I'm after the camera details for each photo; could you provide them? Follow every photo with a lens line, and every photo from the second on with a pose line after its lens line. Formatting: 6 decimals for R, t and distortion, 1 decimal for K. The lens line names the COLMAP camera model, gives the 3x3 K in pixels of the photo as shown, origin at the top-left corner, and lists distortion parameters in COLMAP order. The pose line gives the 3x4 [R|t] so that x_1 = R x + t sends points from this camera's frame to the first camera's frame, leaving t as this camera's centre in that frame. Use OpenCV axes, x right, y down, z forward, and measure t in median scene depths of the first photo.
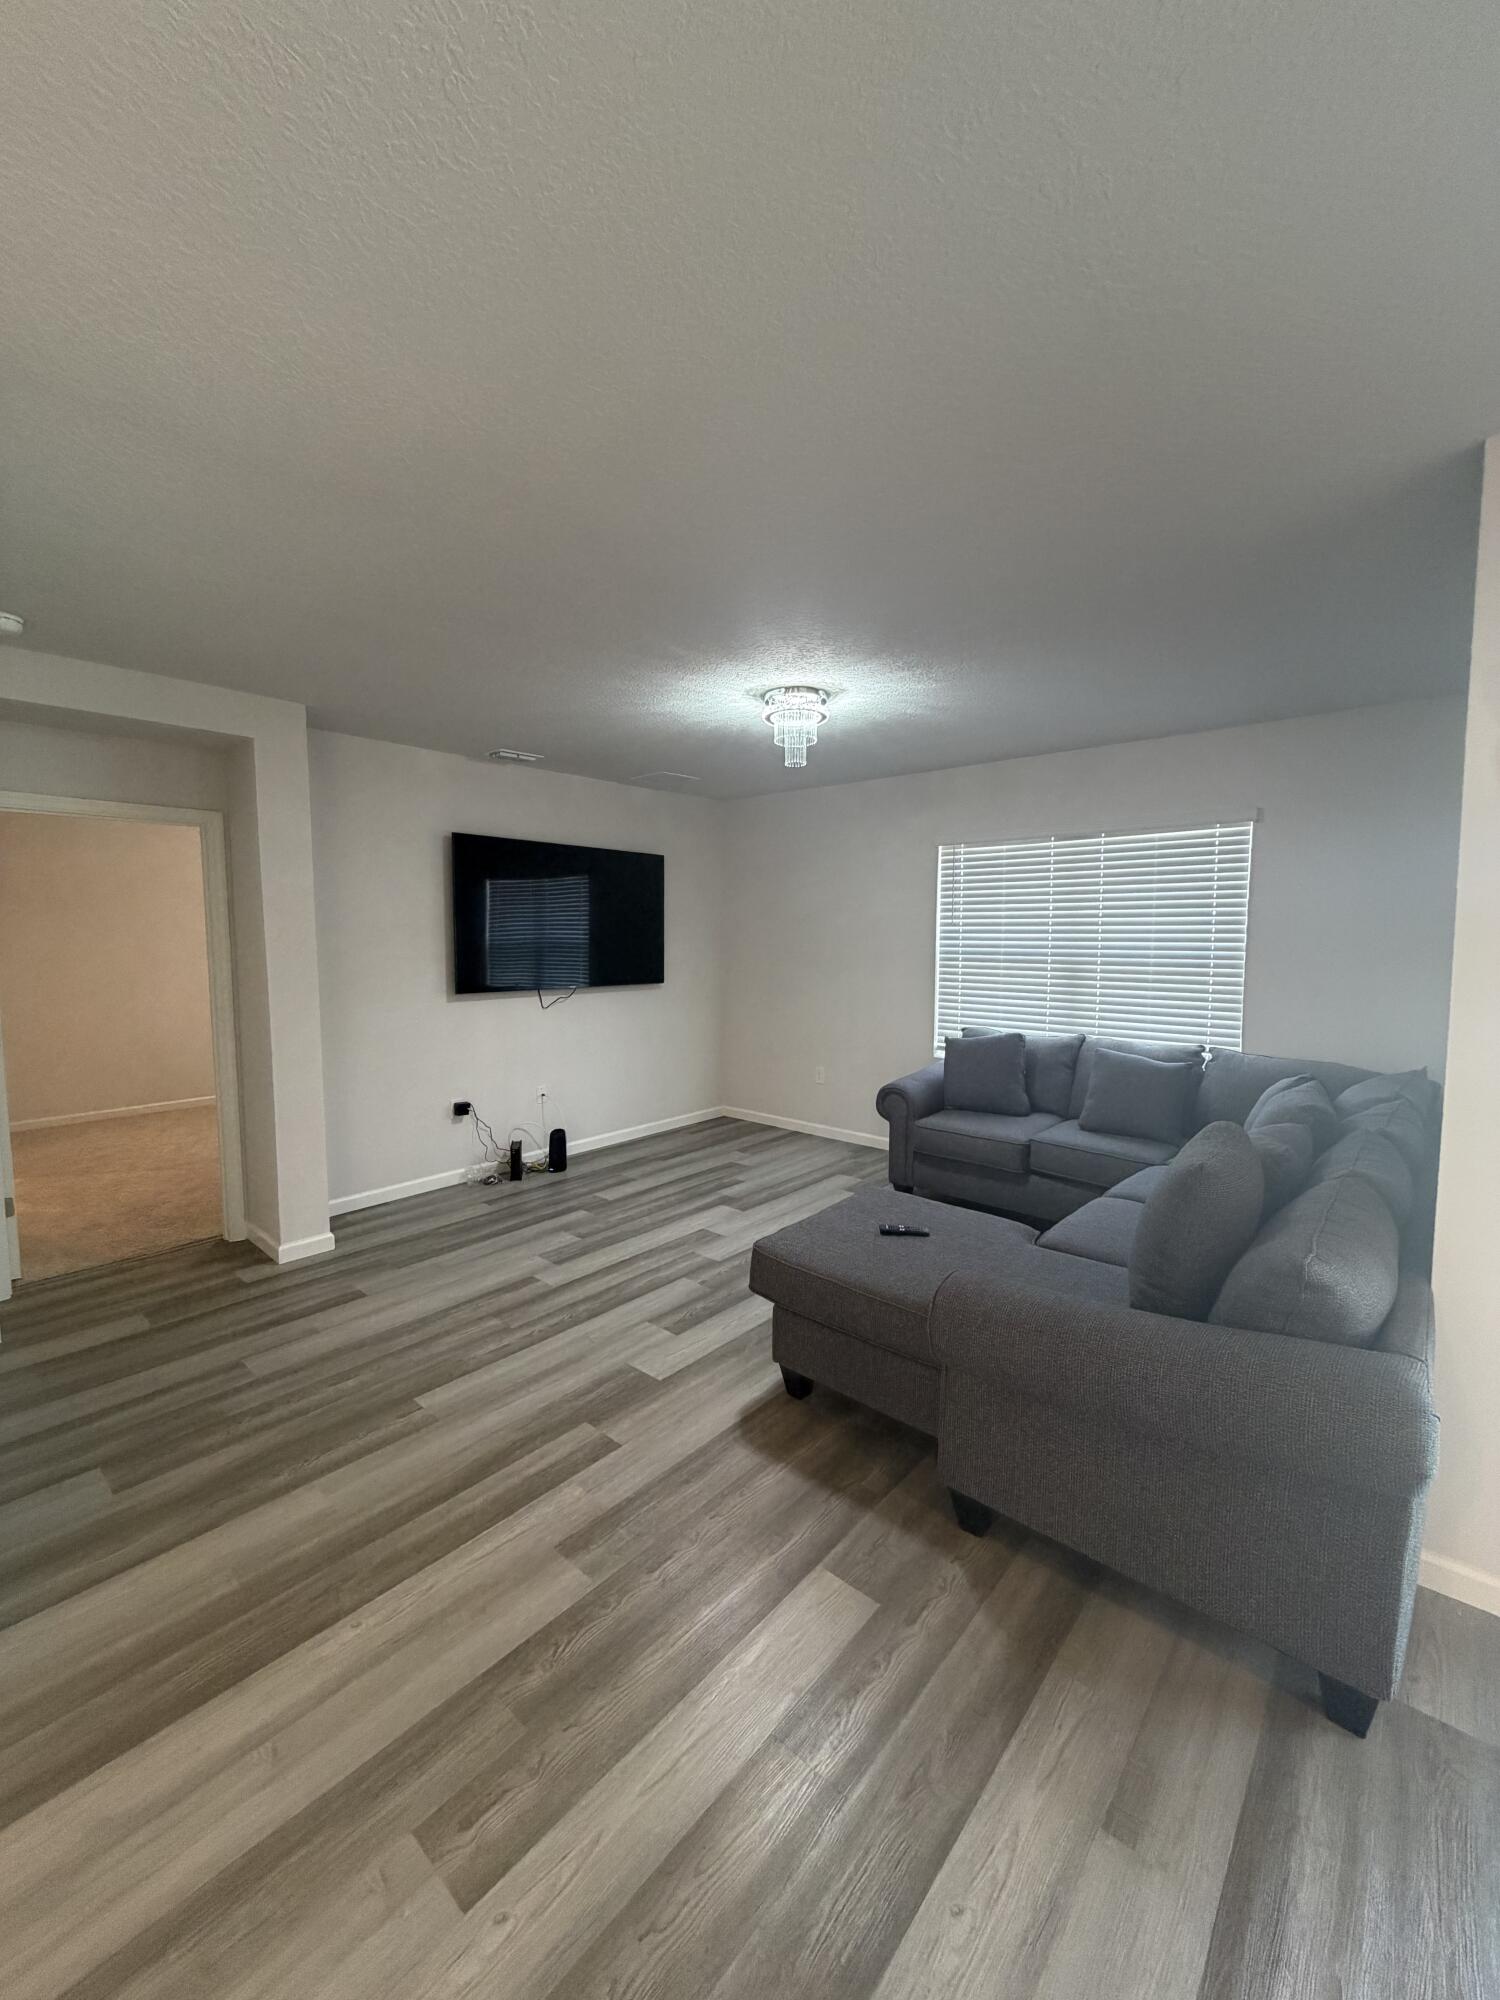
lens RADIAL K [[796.1, 0, 758.1], [0, 796.1, 992.0], [0, 0, 1]] dist [0.001365, 0.000050]
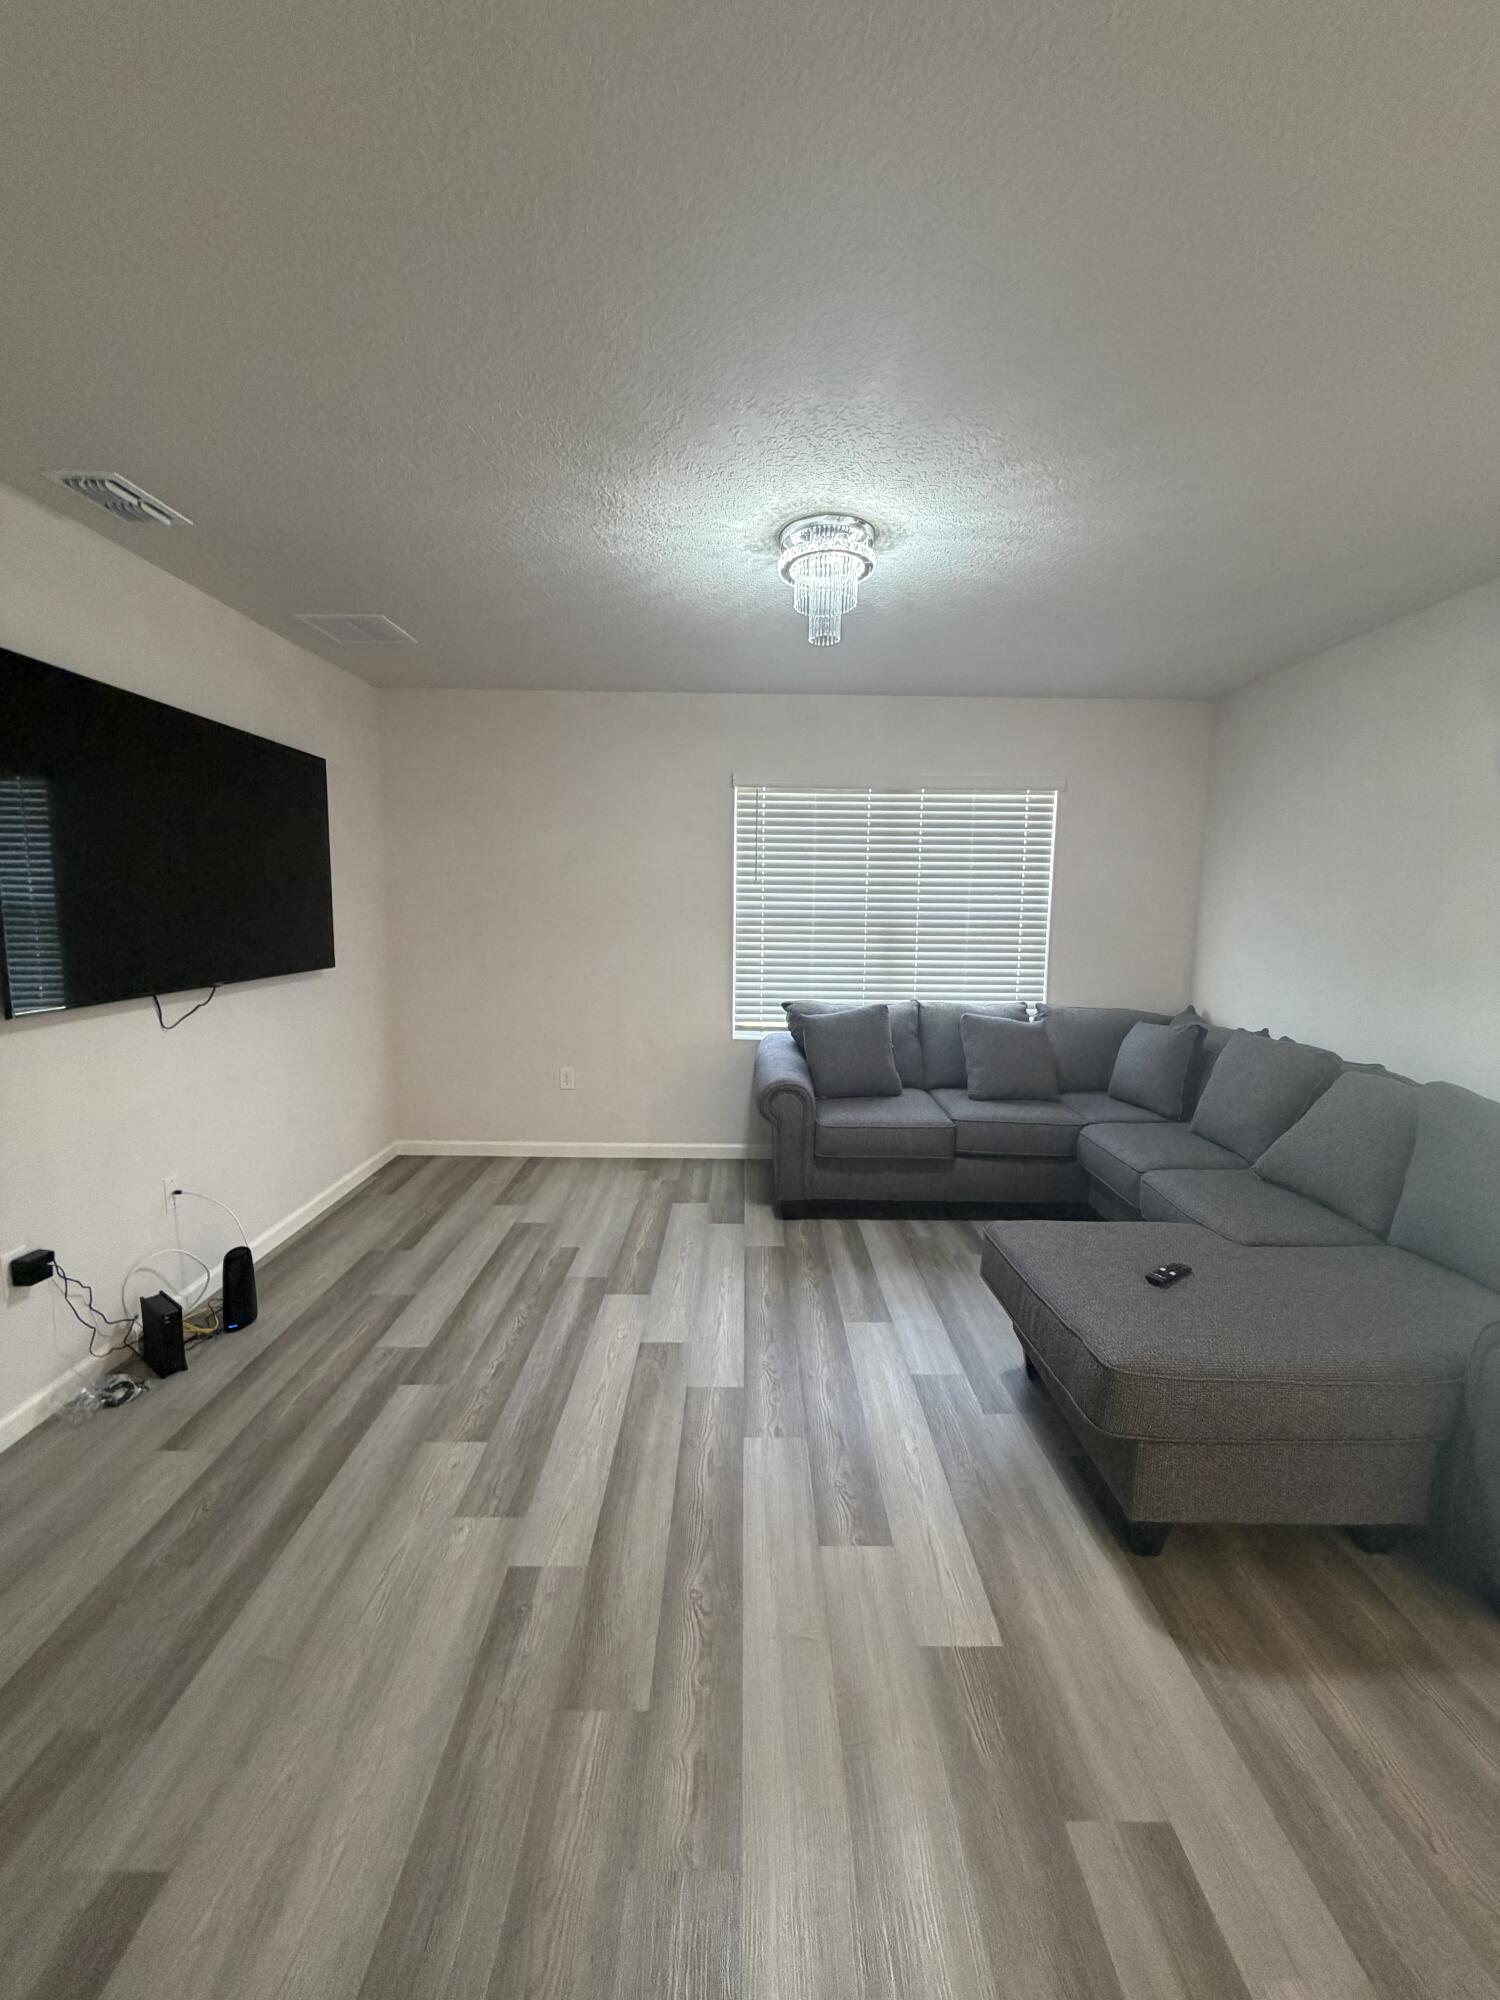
lens RADIAL K [[796.1, 0, 758.1], [0, 796.1, 992.0], [0, 0, 1]] dist [0.001365, 0.000050]
pose [[0.750916, -0.070632, 0.656610, -0.378284], [0.038226, 0.997246, 0.063558, -0.025444], [-0.659290, -0.022627, 0.751548, 0.422497]]
